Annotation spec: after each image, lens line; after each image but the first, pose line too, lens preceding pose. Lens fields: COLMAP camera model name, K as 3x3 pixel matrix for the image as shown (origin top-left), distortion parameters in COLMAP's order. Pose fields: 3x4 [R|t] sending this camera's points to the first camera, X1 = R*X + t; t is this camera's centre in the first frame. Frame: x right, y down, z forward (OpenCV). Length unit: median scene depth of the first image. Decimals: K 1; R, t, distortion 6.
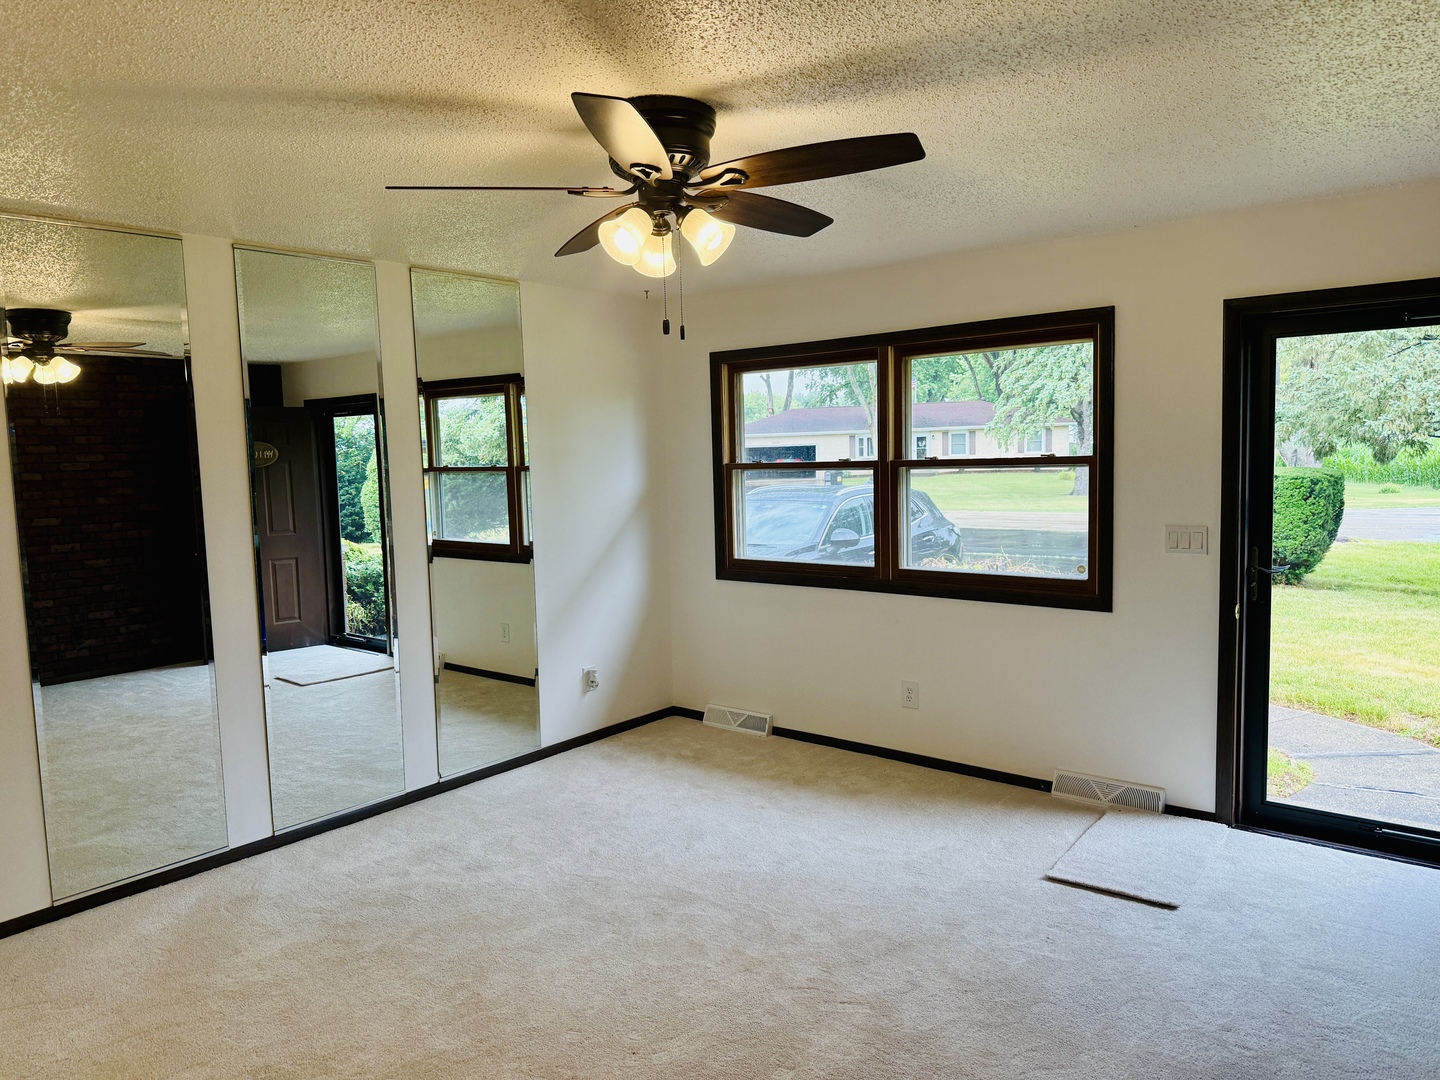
lens RADIAL K [[1022.9, 0, 720.0], [0, 1022.9, 540.0], [0, 0, 1]] dist [0.142859, -0.304839]
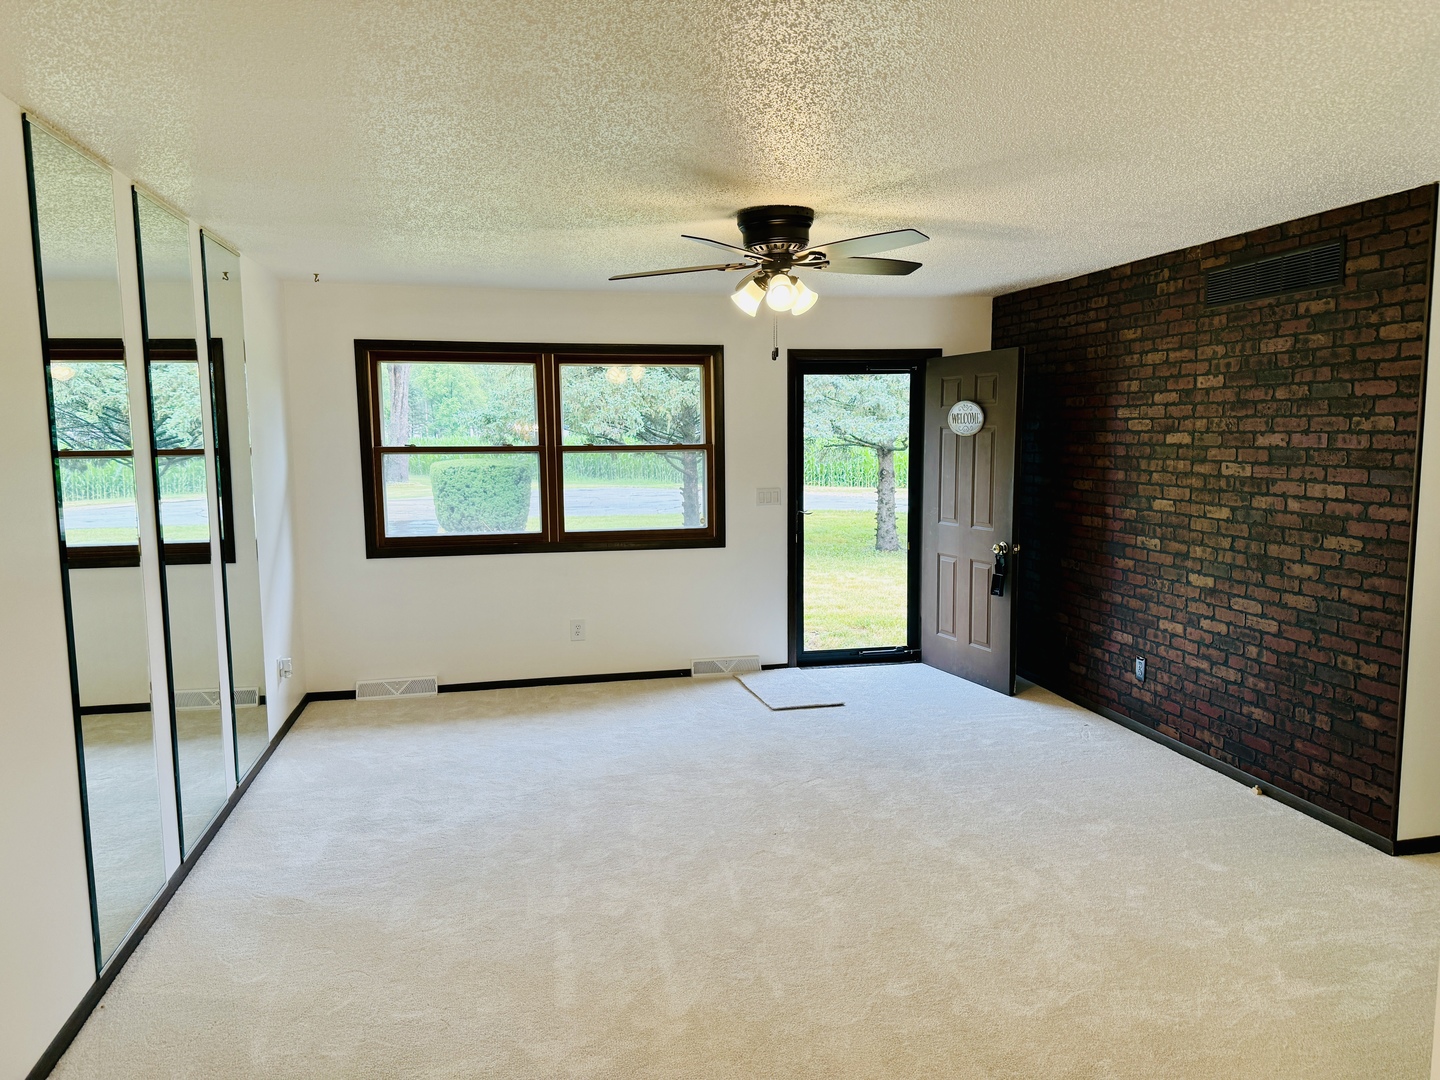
lens RADIAL K [[1022.9, 0, 720.0], [0, 1022.9, 540.0], [0, 0, 1]] dist [0.142859, -0.304839]
pose [[0.593032, -0.056837, 0.803170, -0.721393], [0.065769, 0.997592, 0.022034, 0.022767], [-0.802488, 0.039757, 0.595342, 0.099678]]
